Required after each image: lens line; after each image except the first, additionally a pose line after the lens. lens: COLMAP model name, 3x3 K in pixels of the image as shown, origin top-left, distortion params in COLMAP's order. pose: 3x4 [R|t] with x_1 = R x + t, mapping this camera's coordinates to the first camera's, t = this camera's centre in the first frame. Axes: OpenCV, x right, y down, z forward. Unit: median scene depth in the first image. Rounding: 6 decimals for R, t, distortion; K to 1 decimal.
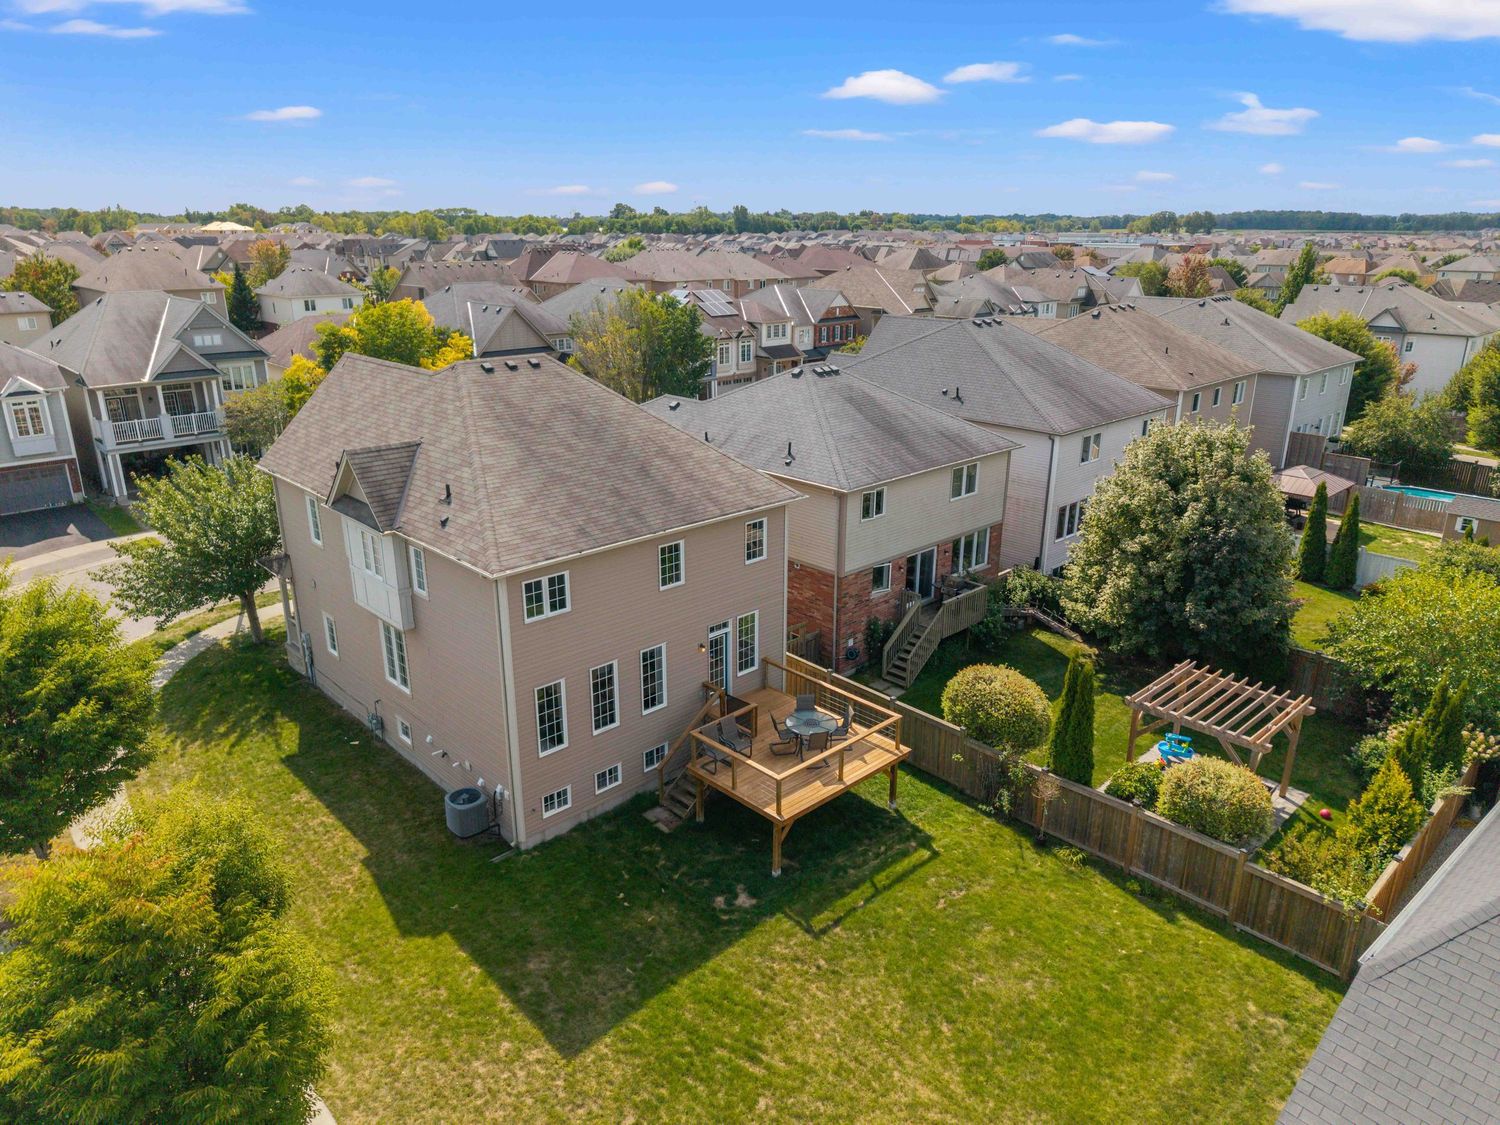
lens RADIAL K [[1005.0, 0, 744.9], [0, 1005.0, 566.0], [0, 0, 1]] dist [0.009799, -0.007752]
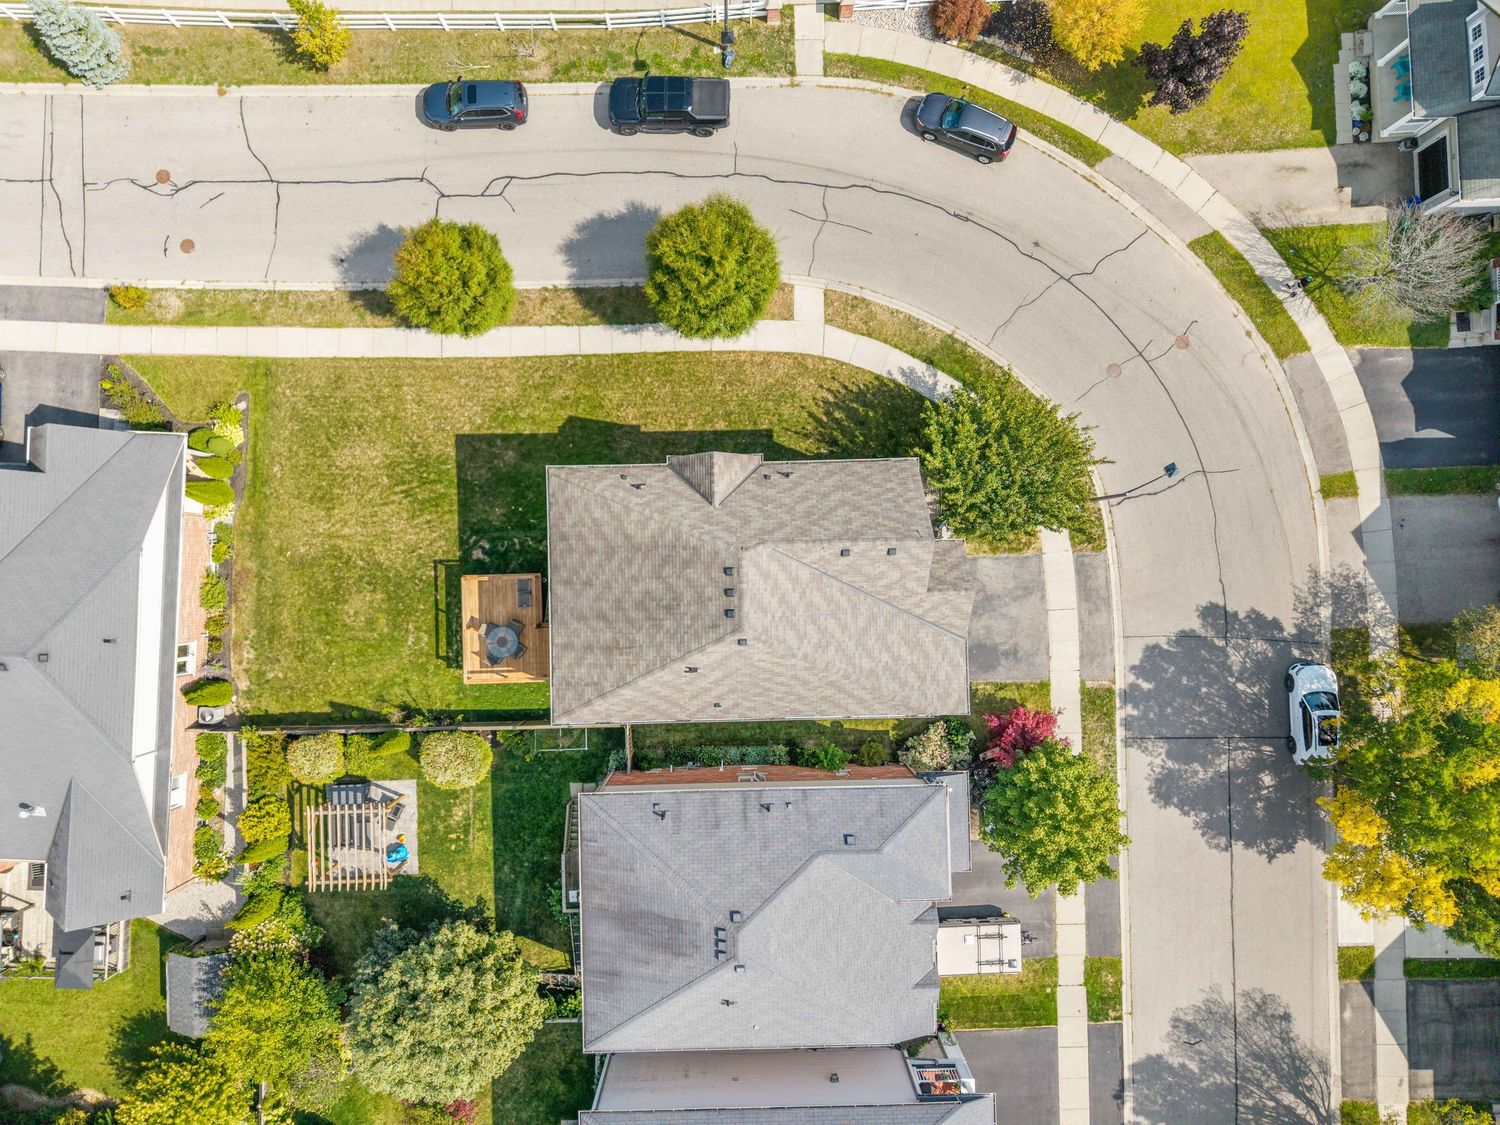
lens RADIAL K [[1010.6, 0, 744.9], [0, 1010.6, 564.8], [0, 0, 1]] dist [0.004514, 0.000731]
pose [[-0.670445, 0.741758, -0.017312, -0.259702], [-0.246970, -0.201102, 0.947926, -1.449396], [0.699650, 0.639807, 0.318020, 0.632319]]
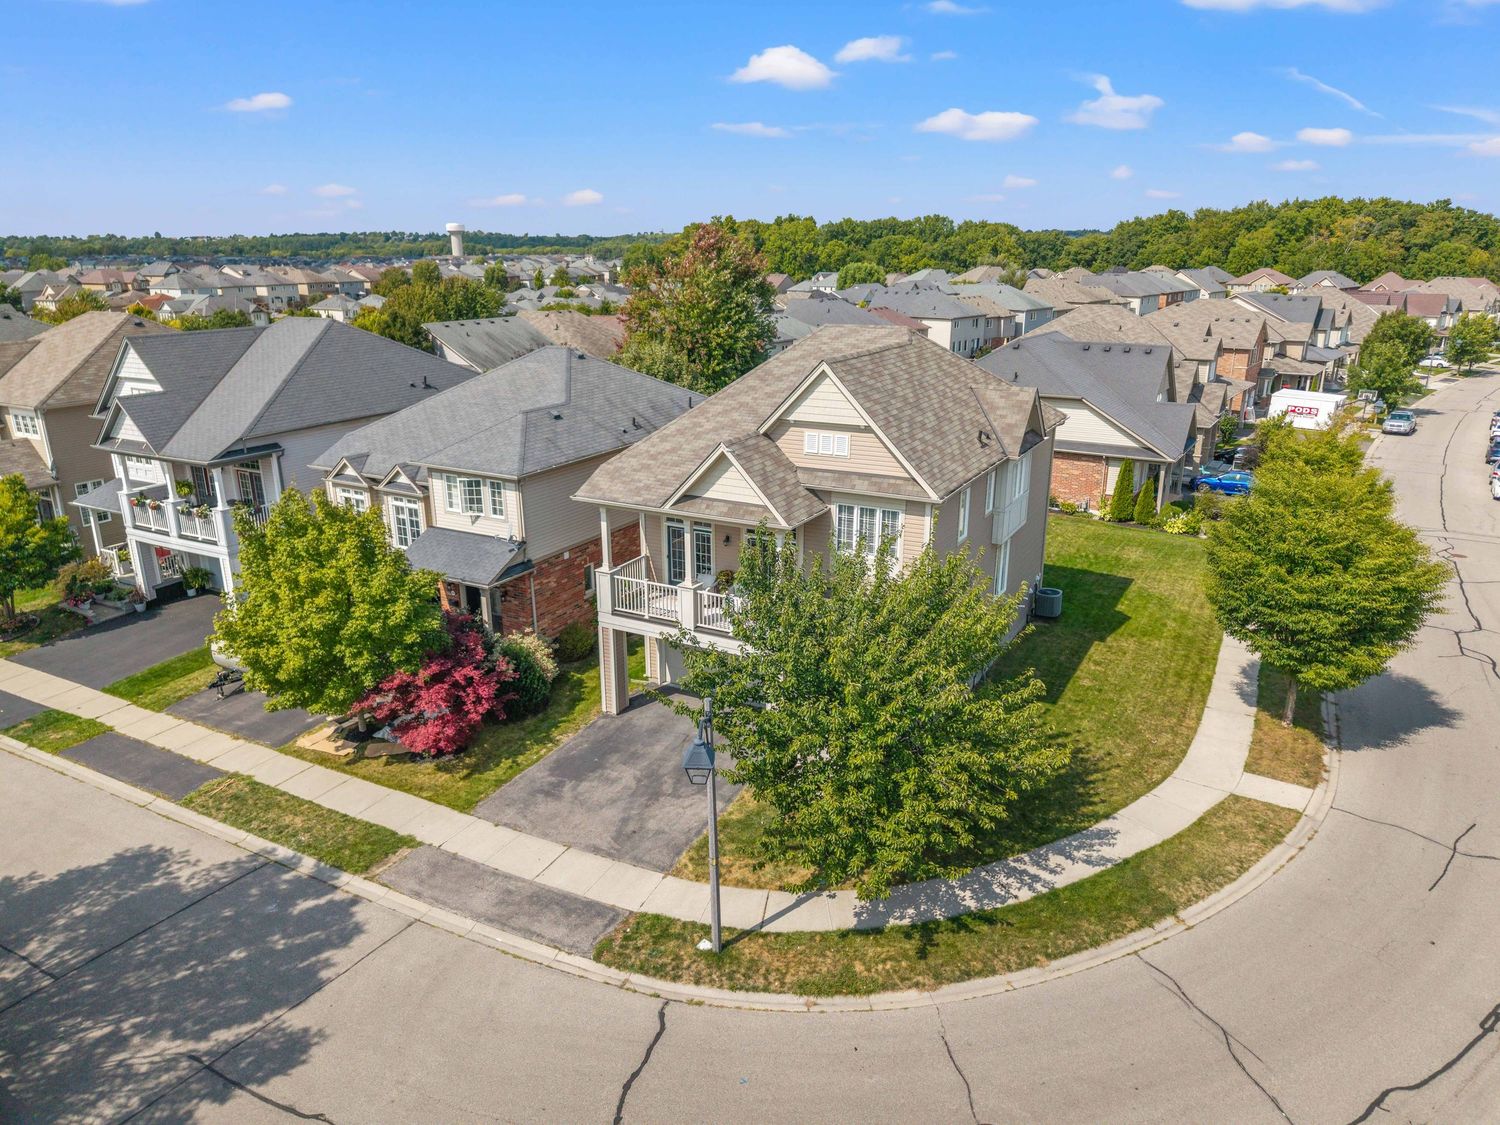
lens RADIAL K [[1011.9, 0, 742.2], [0, 1011.9, 554.0], [0, 0, 1]] dist [0.007727, -0.003032]
pose [[-0.301083, -0.280517, 0.911405, -1.354147], [0.307855, 0.875985, 0.371316, -0.467581], [-0.902538, 0.392378, -0.177386, 1.509217]]
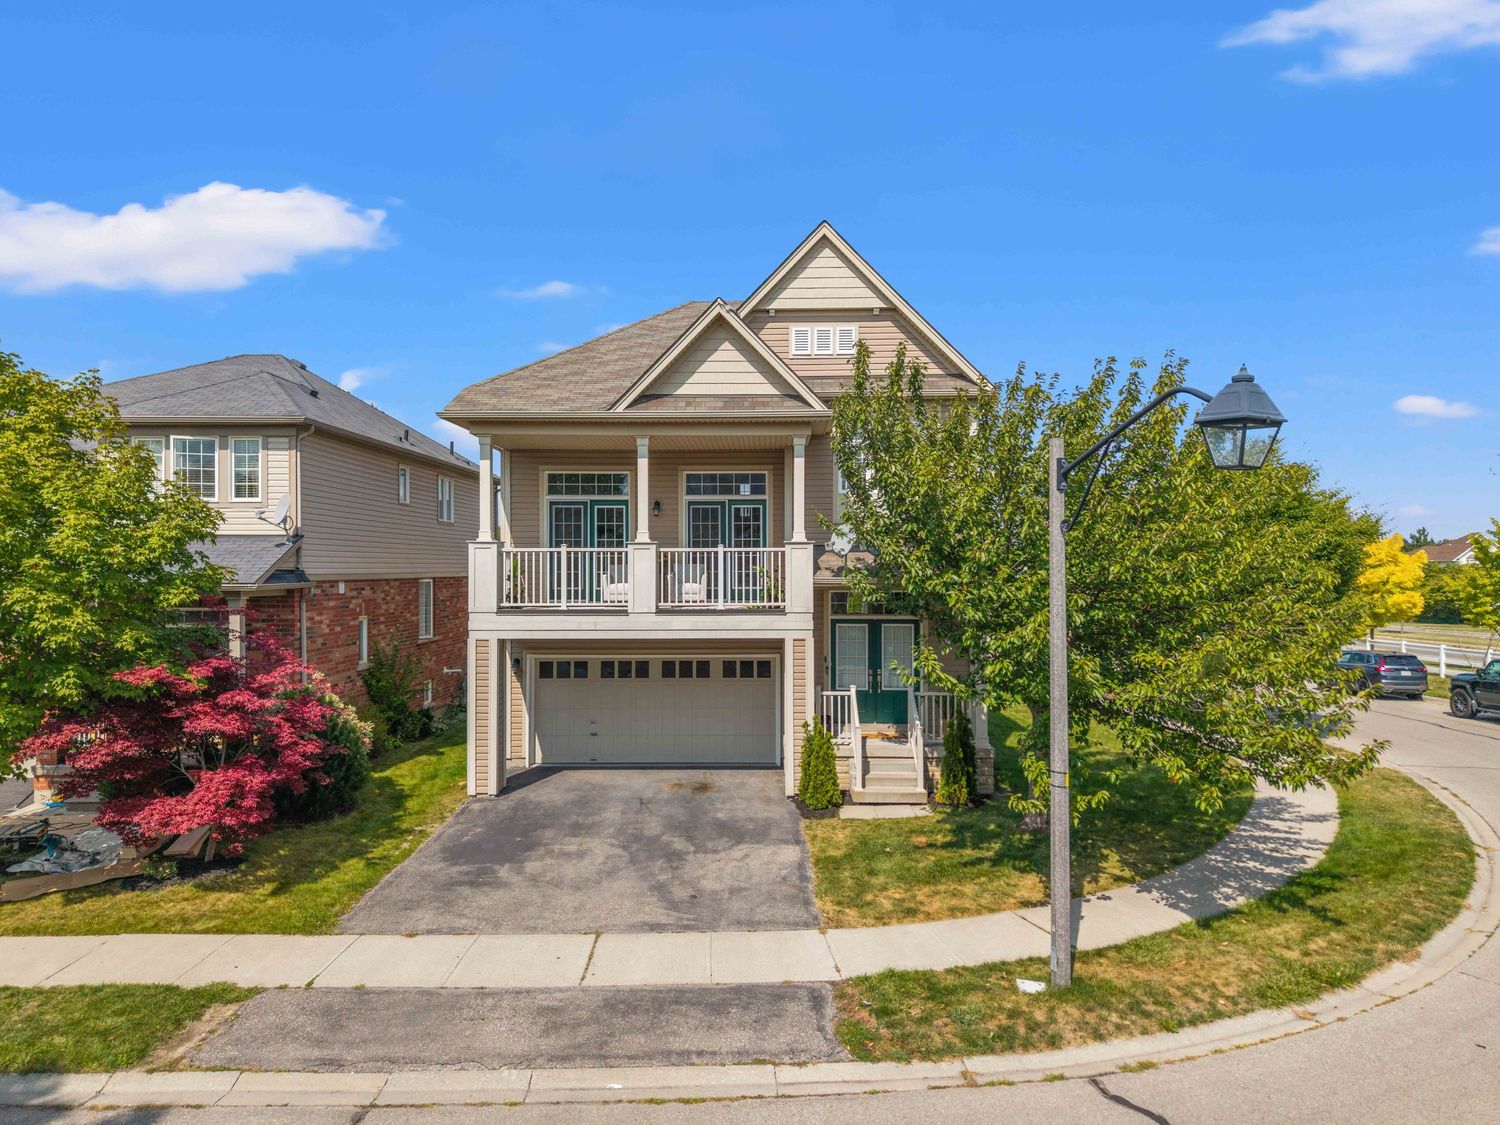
lens RADIAL K [[1010.6, 0, 744.9], [0, 1010.6, 564.8], [0, 0, 1]] dist [0.004514, 0.000731]
pose [[-0.708140, -0.001677, 0.706070, -0.930467], [0.223150, 0.948210, 0.226056, -0.198902], [-0.669882, 0.317639, -0.671091, 1.789228]]
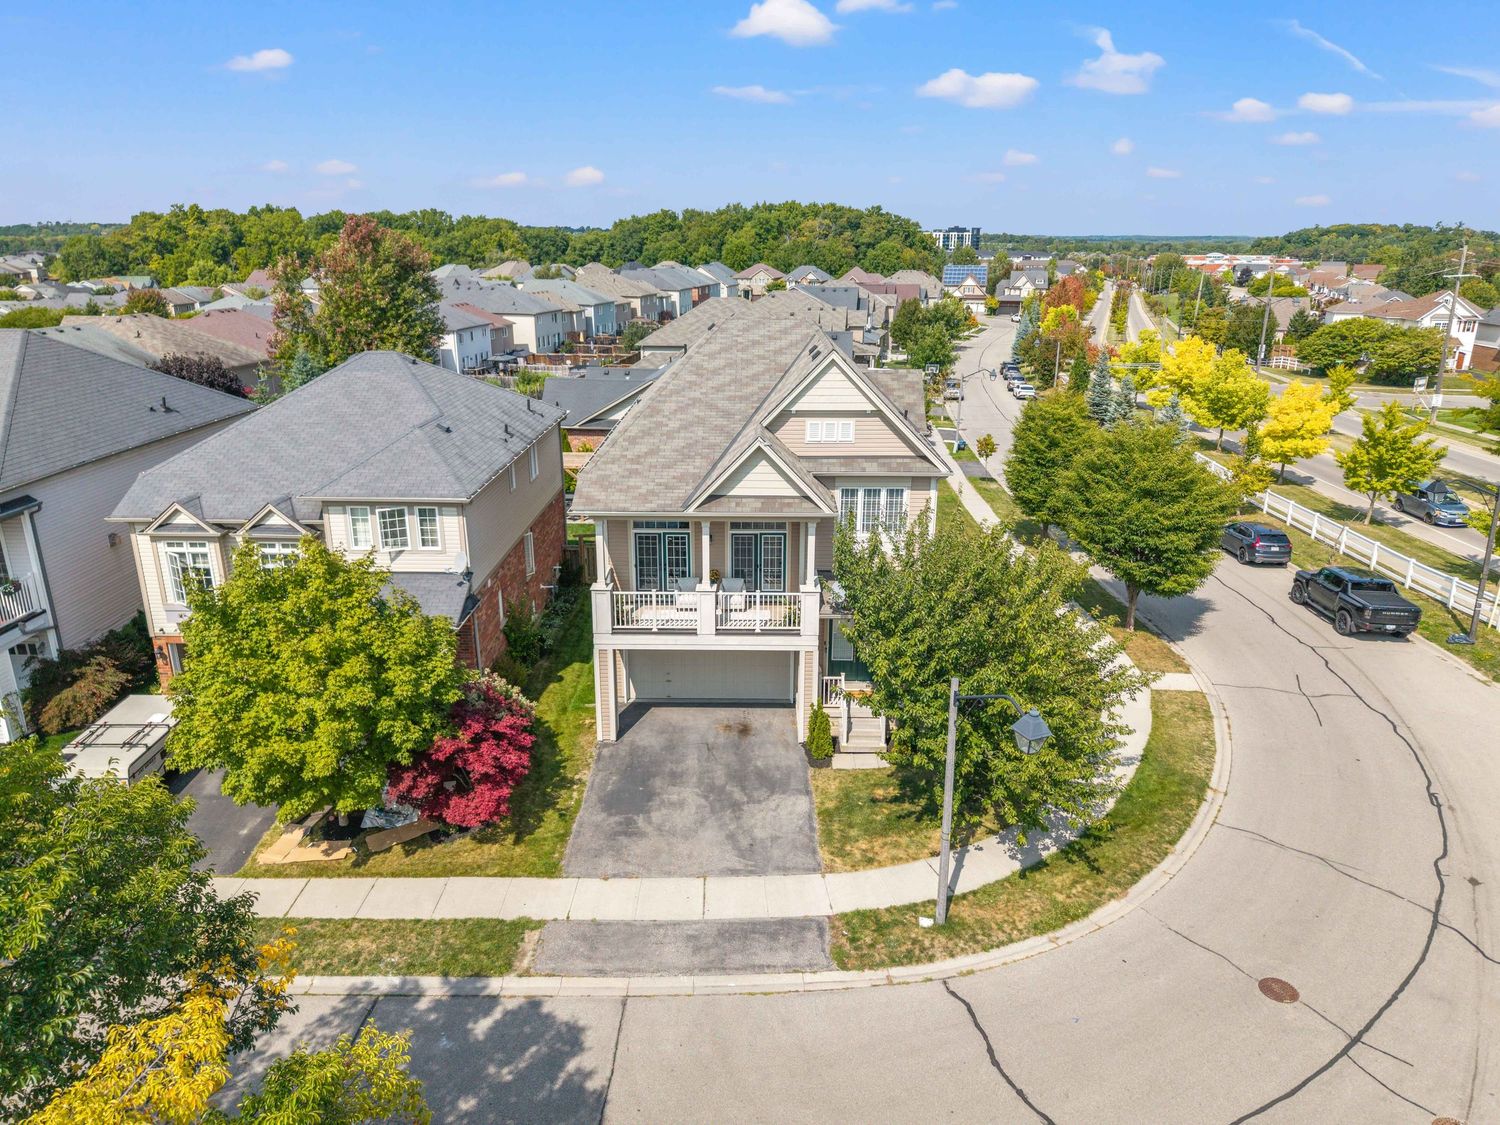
lens RADIAL K [[1005.0, 0, 744.9], [0, 1005.0, 566.0], [0, 0, 1]] dist [0.009799, -0.007752]
pose [[-0.715910, -0.220596, 0.662428, -1.089652], [0.217488, 0.831109, 0.511817, -0.588987], [-0.663455, 0.510485, -0.547022, 1.887147]]
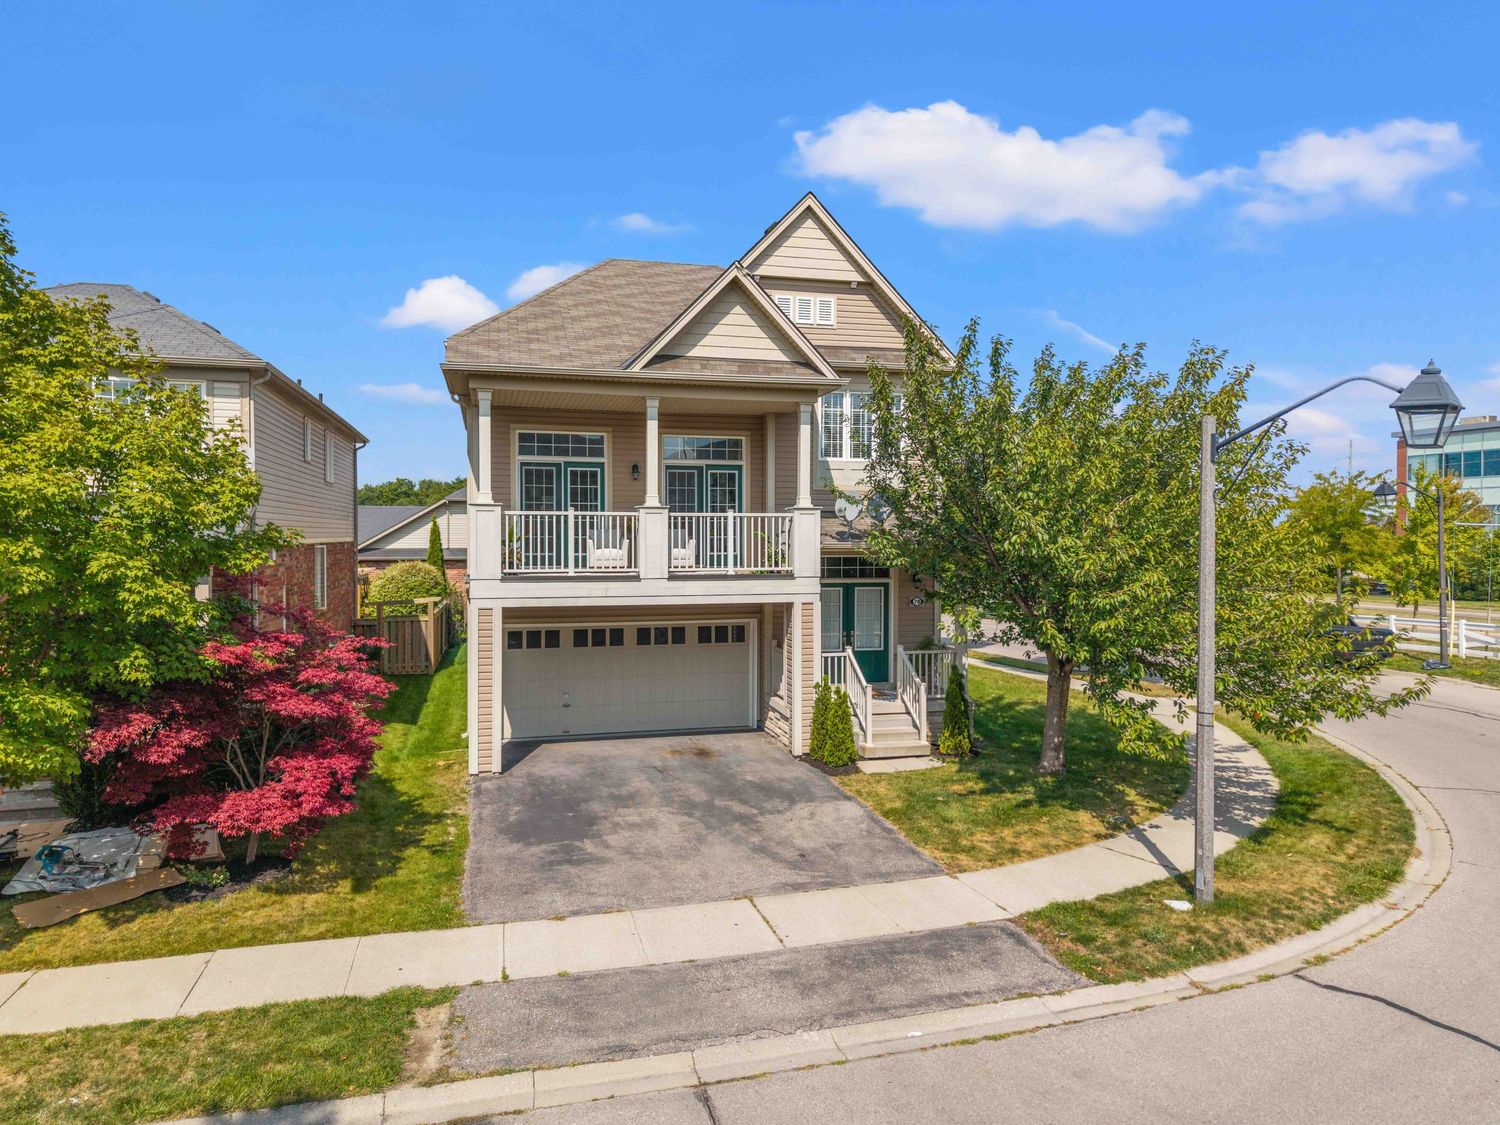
lens RADIAL K [[1011.9, 0, 742.2], [0, 1011.9, 554.0], [0, 0, 1]] dist [0.007727, -0.003032]
pose [[-0.870849, -0.014353, 0.491341, -0.786921], [0.152127, 0.942629, 0.297165, -0.232989], [-0.467417, 0.333533, -0.818705, 1.898194]]
